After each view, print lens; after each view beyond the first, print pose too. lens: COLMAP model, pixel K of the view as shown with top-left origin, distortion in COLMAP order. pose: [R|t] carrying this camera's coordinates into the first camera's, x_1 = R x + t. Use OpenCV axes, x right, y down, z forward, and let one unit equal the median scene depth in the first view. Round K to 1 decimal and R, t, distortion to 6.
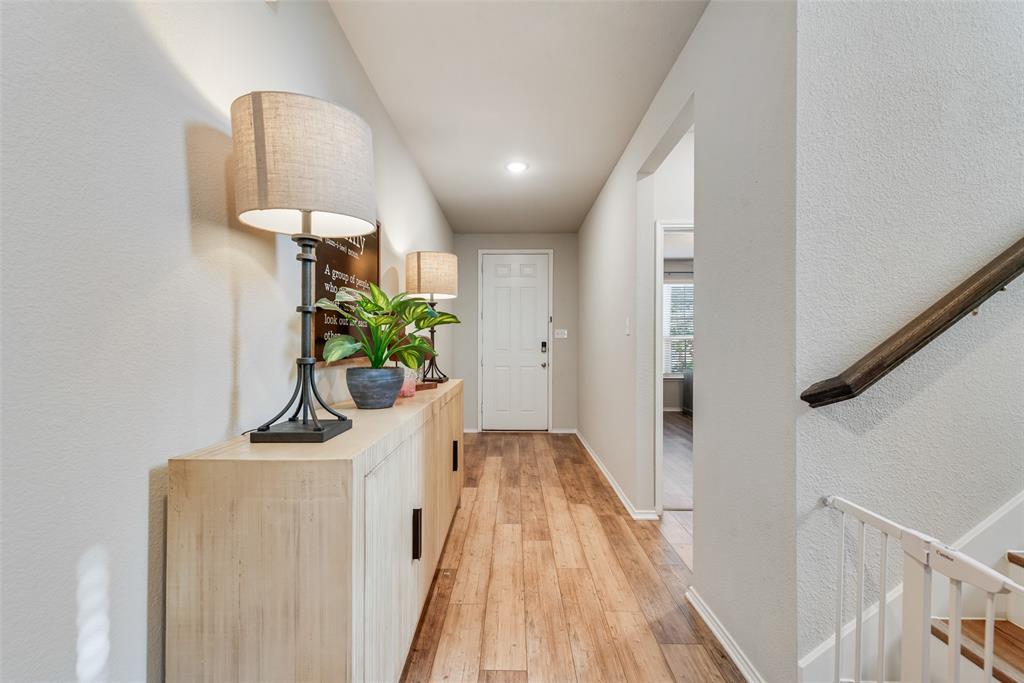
lens RADIAL K [[406.4, 0, 509.7], [0, 406.4, 344.5], [0, 0, 1]] dist [0.001311, -0.000223]
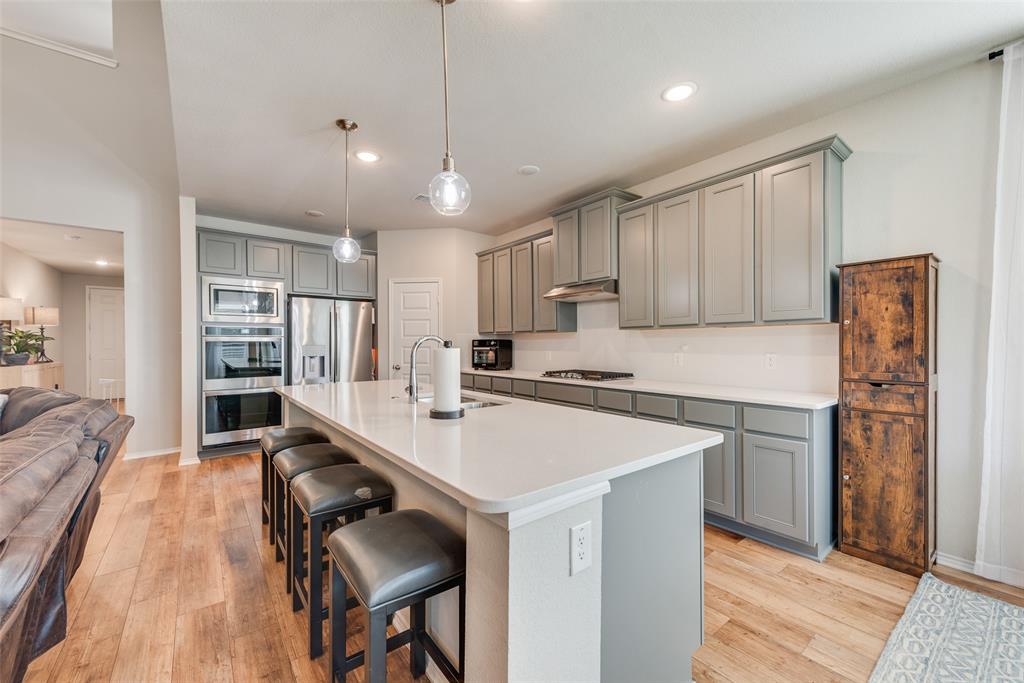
lens RADIAL K [[406.4, 0, 509.7], [0, 406.4, 344.5], [0, 0, 1]] dist [0.001311, -0.000223]
pose [[0.785372, -0.004982, 0.619004, 0.487389], [0.005385, 0.999985, 0.001216, 0.000548], [-0.619000, 0.002378, 0.785387, -2.585798]]
